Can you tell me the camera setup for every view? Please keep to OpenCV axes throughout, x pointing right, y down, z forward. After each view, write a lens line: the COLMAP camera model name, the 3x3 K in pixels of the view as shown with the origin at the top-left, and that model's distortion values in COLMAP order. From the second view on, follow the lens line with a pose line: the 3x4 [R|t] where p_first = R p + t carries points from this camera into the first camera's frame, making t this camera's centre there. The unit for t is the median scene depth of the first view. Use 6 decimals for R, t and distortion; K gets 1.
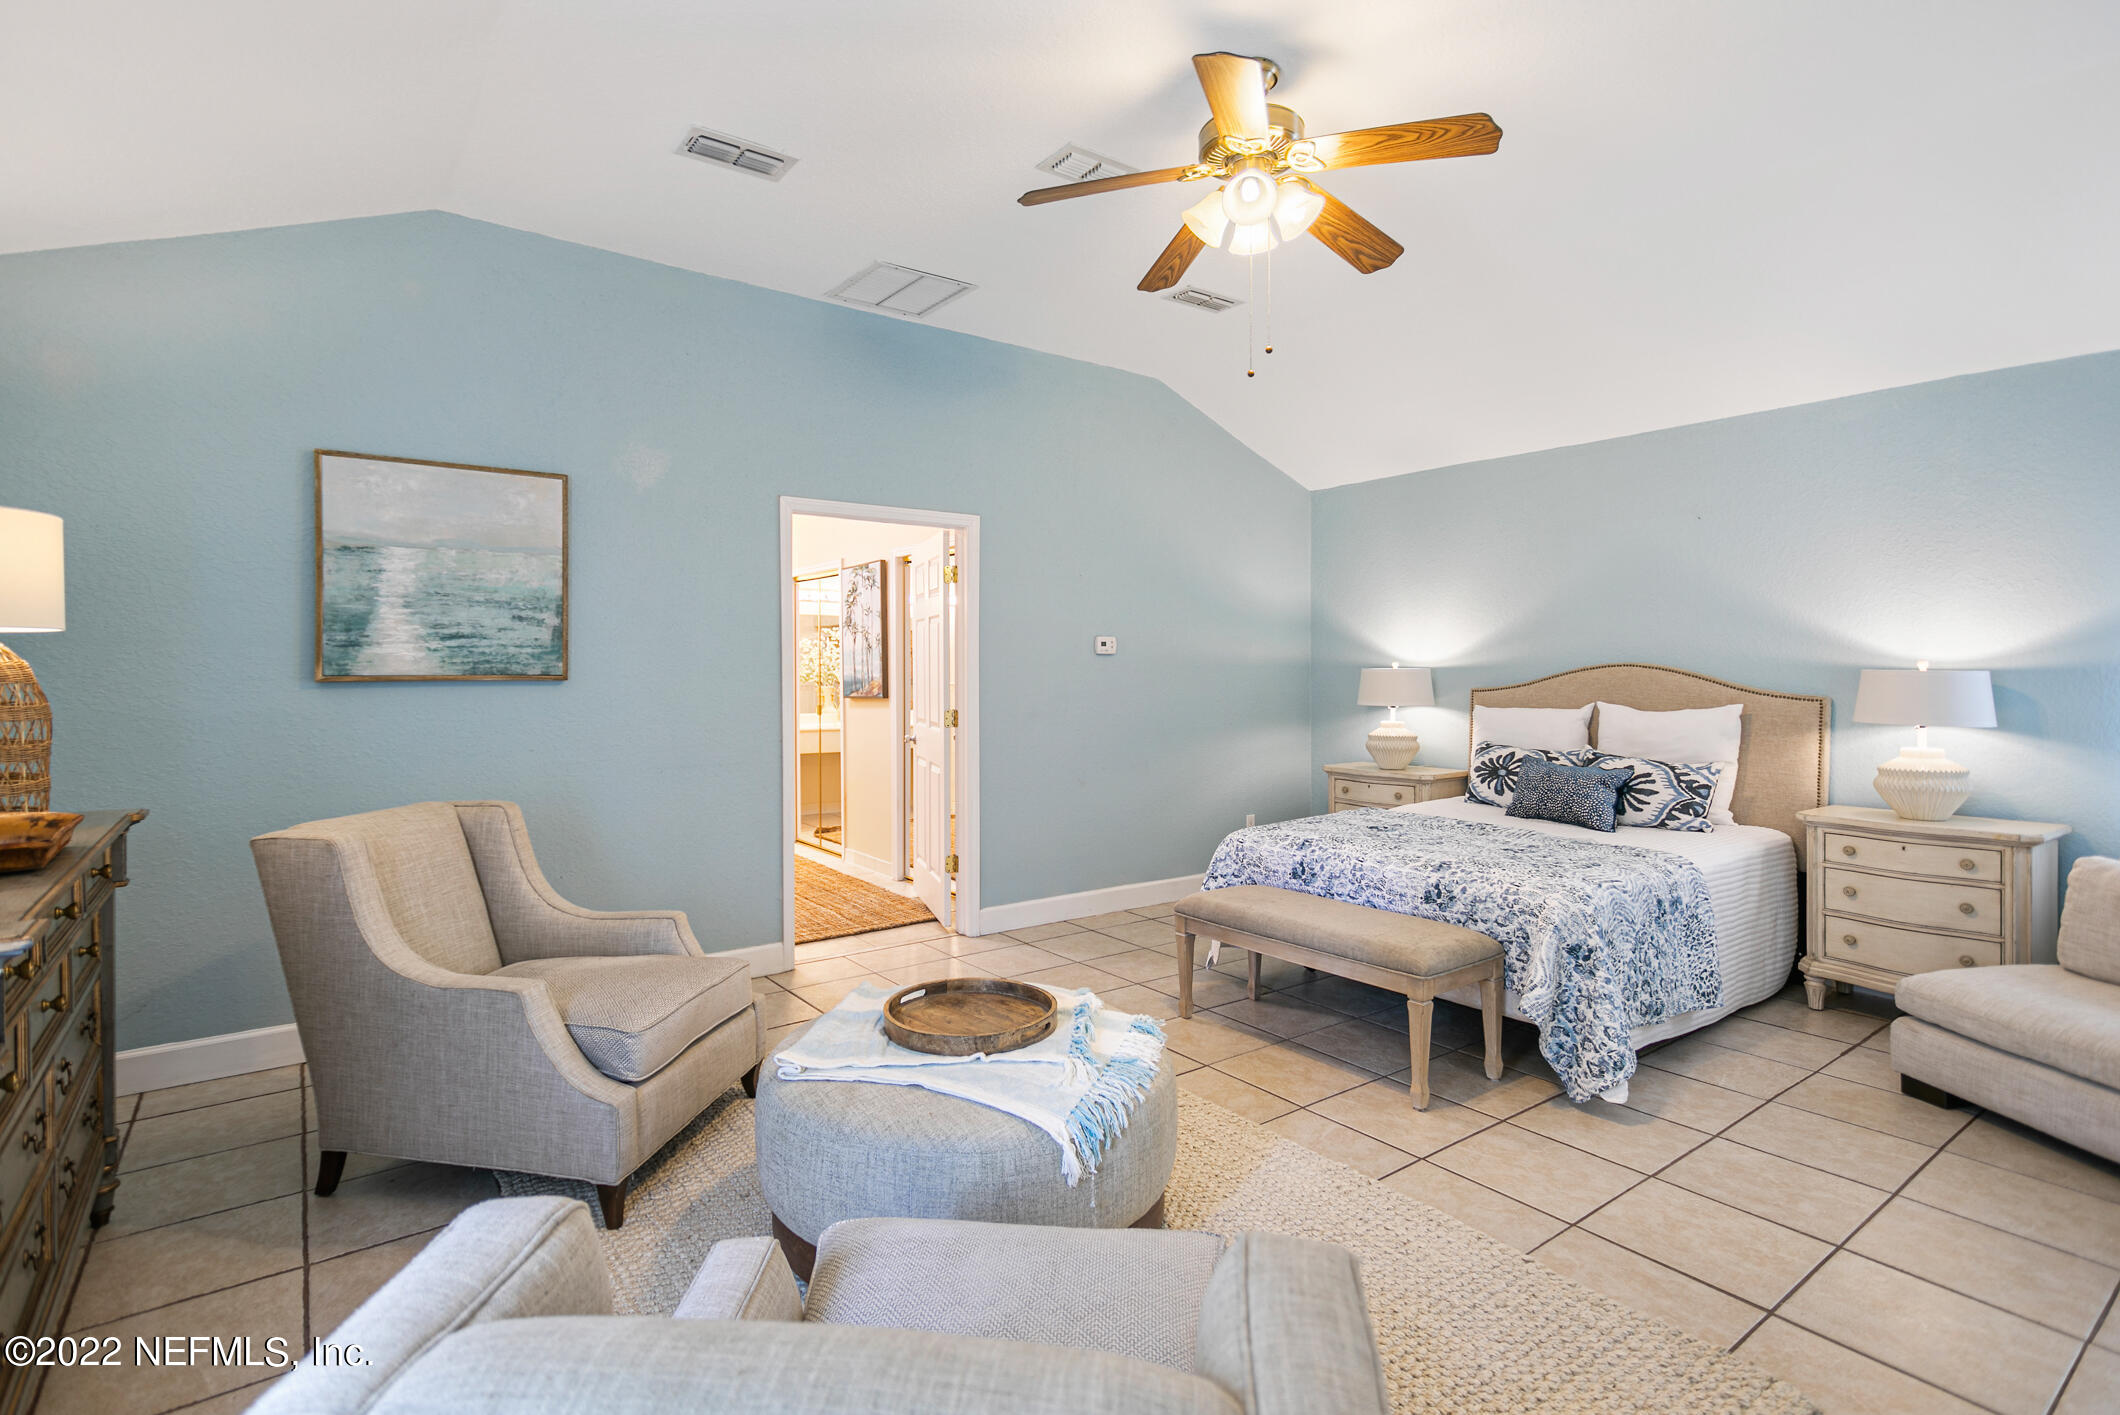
lens RADIAL K [[1041.2, 0, 1057.3], [0, 1041.2, 689.6], [0, 0, 1]] dist [-0.000713, 0.001775]
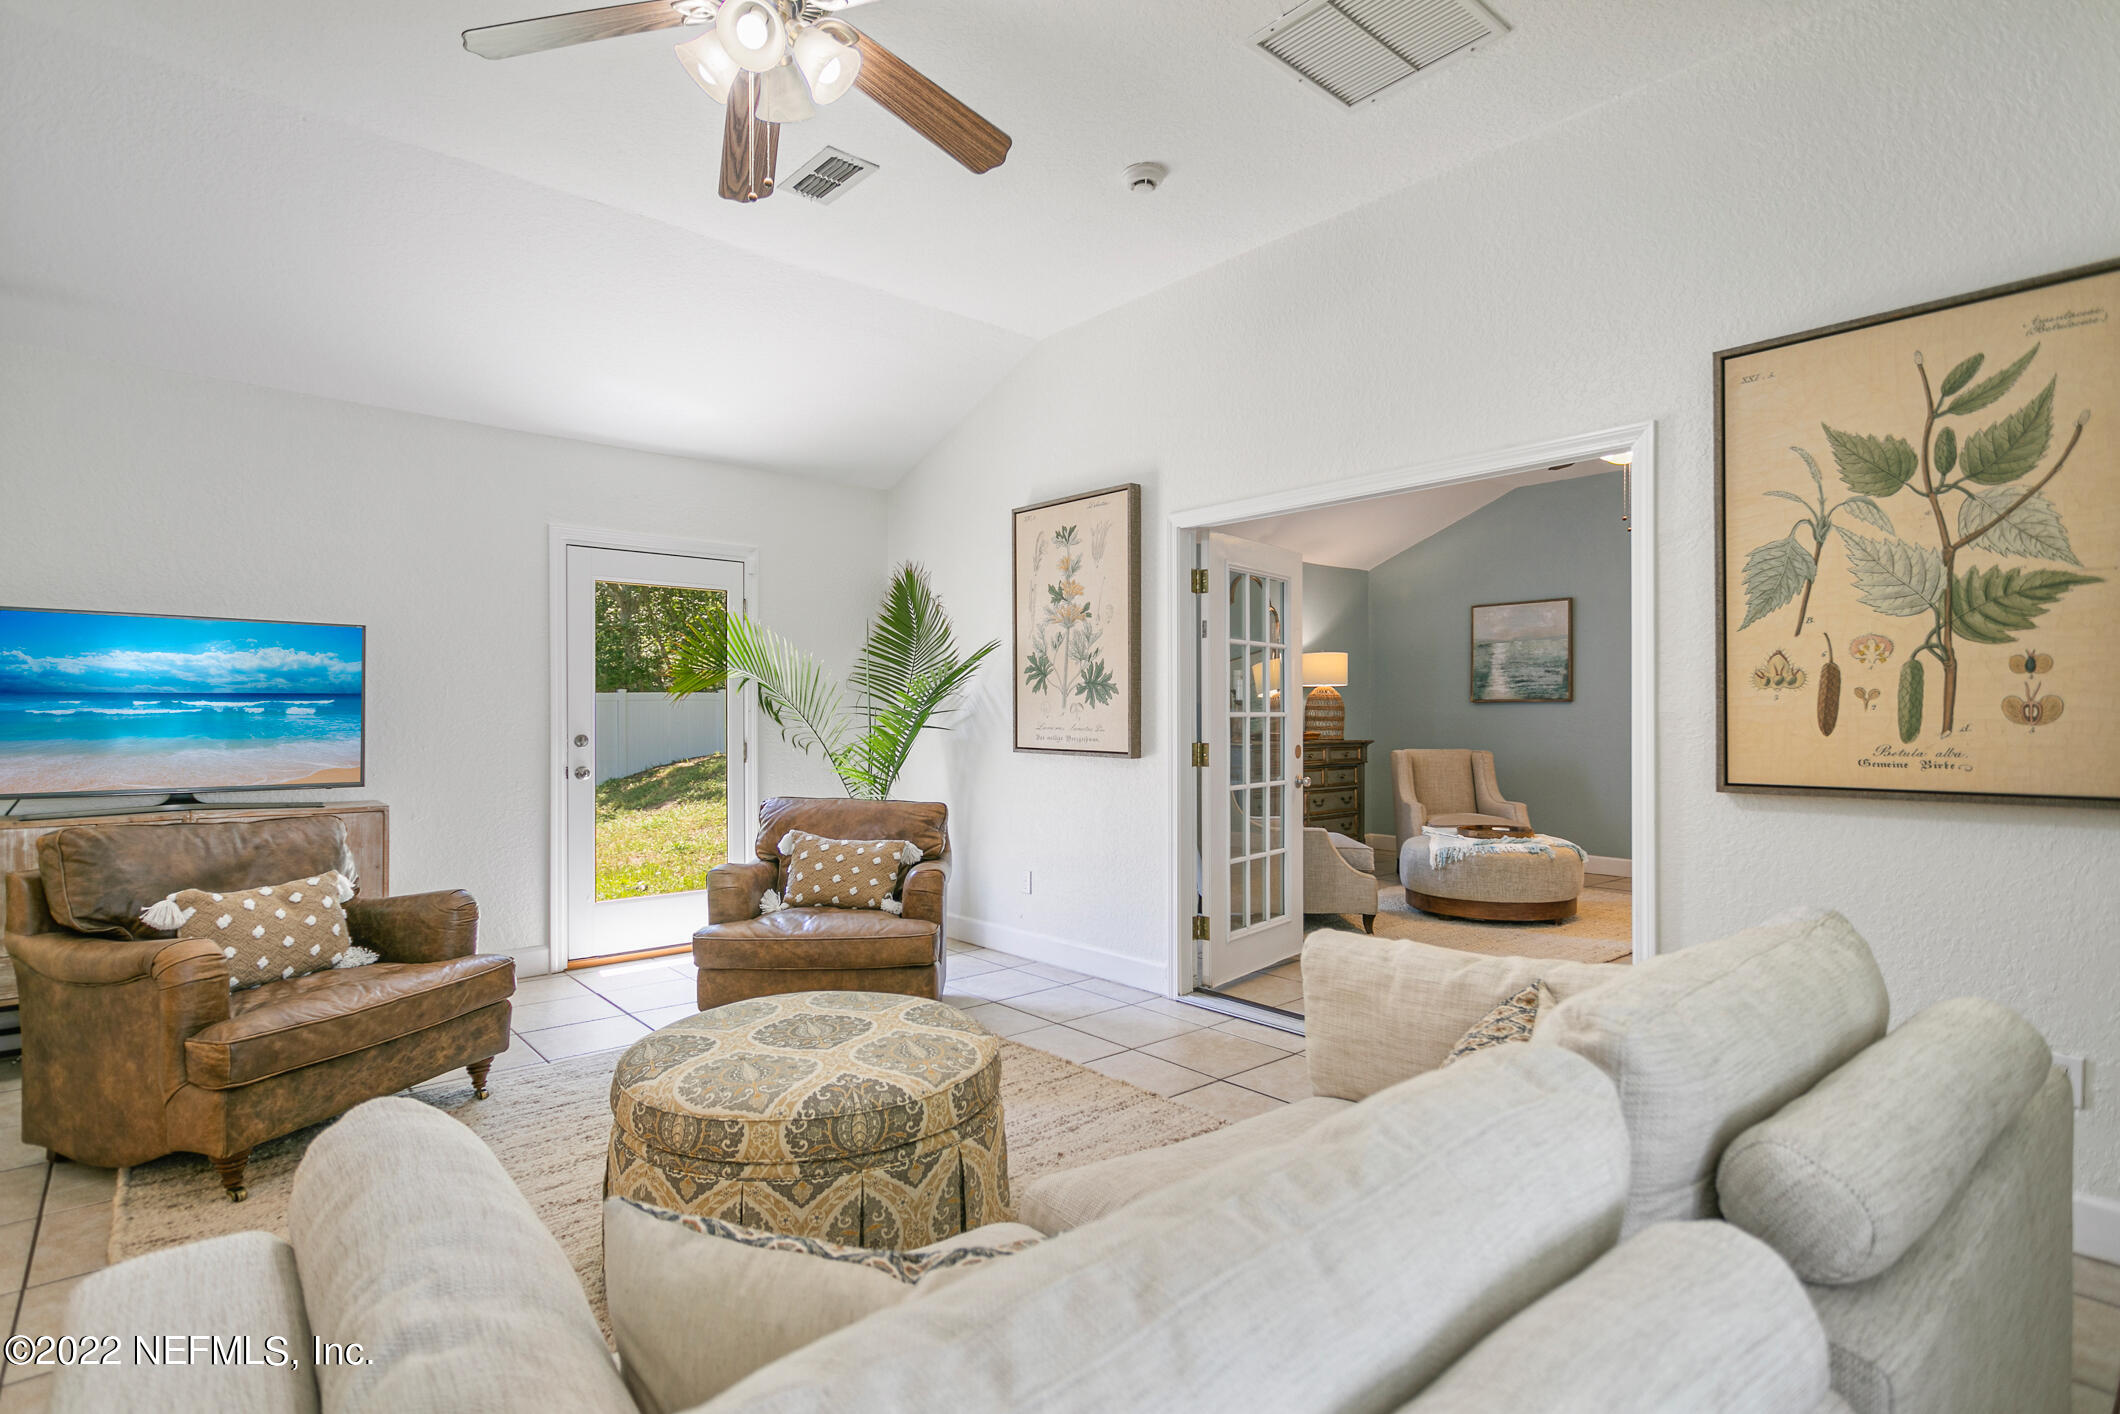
lens RADIAL K [[1041.2, 0, 1049.6], [0, 1041.2, 716.1], [0, 0, 1]] dist [-0.000713, 0.001775]
pose [[0.055755, 0.005024, -0.998432, 1.540347], [-0.020802, 0.999776, 0.003869, 0.033689], [0.998228, 0.020554, 0.055847, -0.099721]]
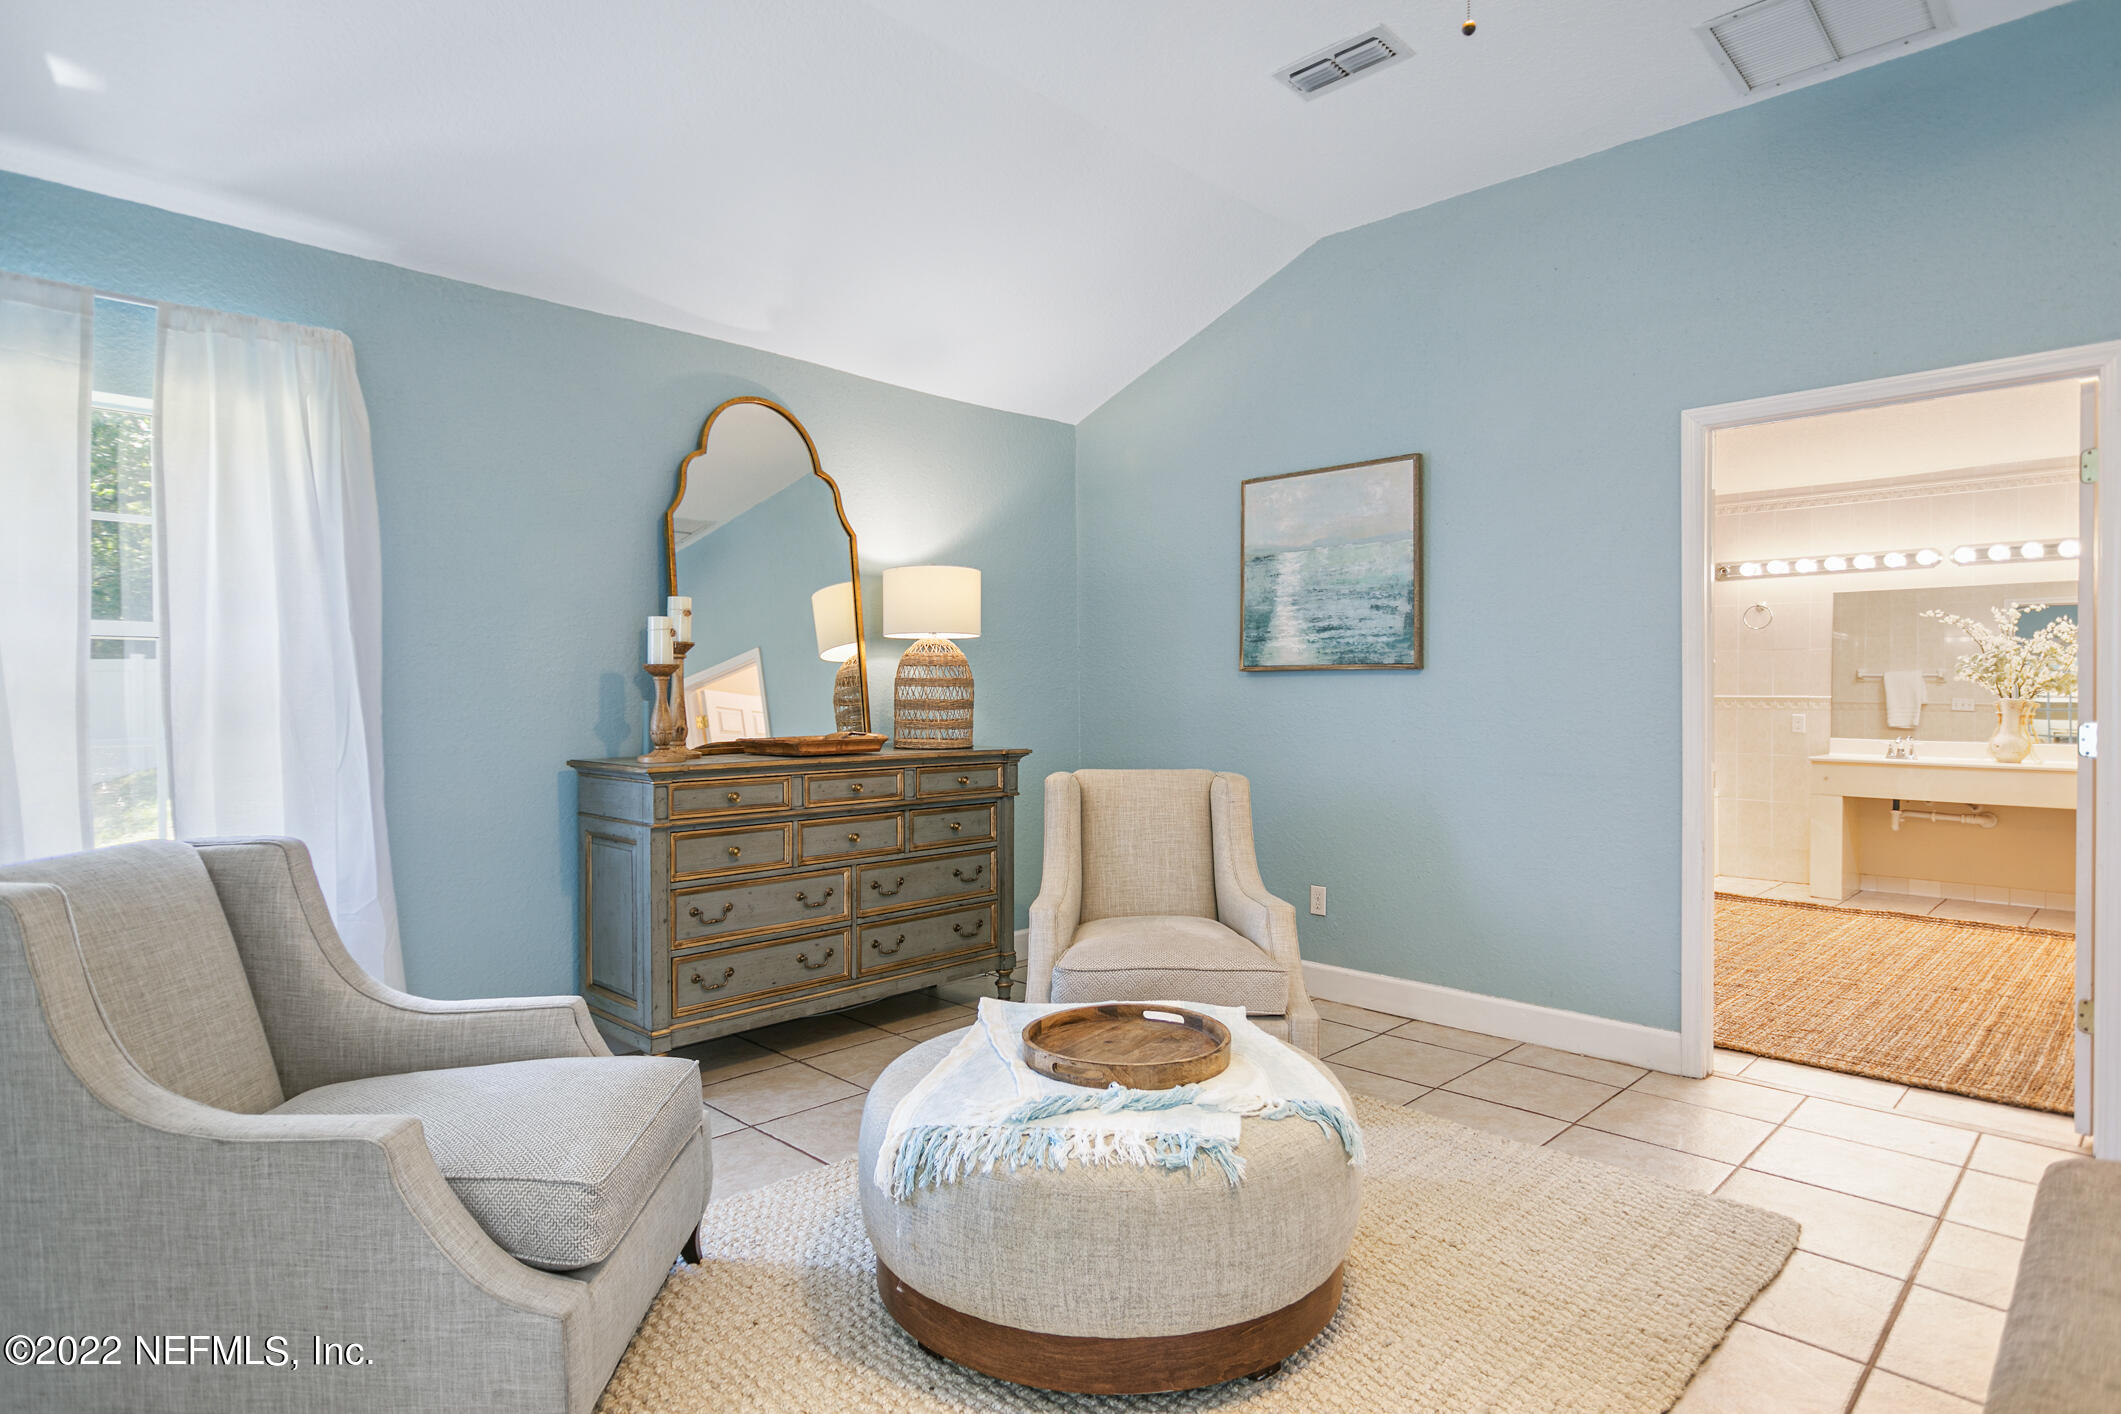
lens RADIAL K [[1147.3, 0, 1064.5], [0, 1147.3, 698.9], [0, 0, 1]] dist [0.003717, 0.000975]
pose [[0.143471, 0.008933, -0.989614, 0.555093], [-0.020742, 0.999767, 0.006017, 0.019809], [0.989437, 0.019663, 0.143623, 0.567559]]
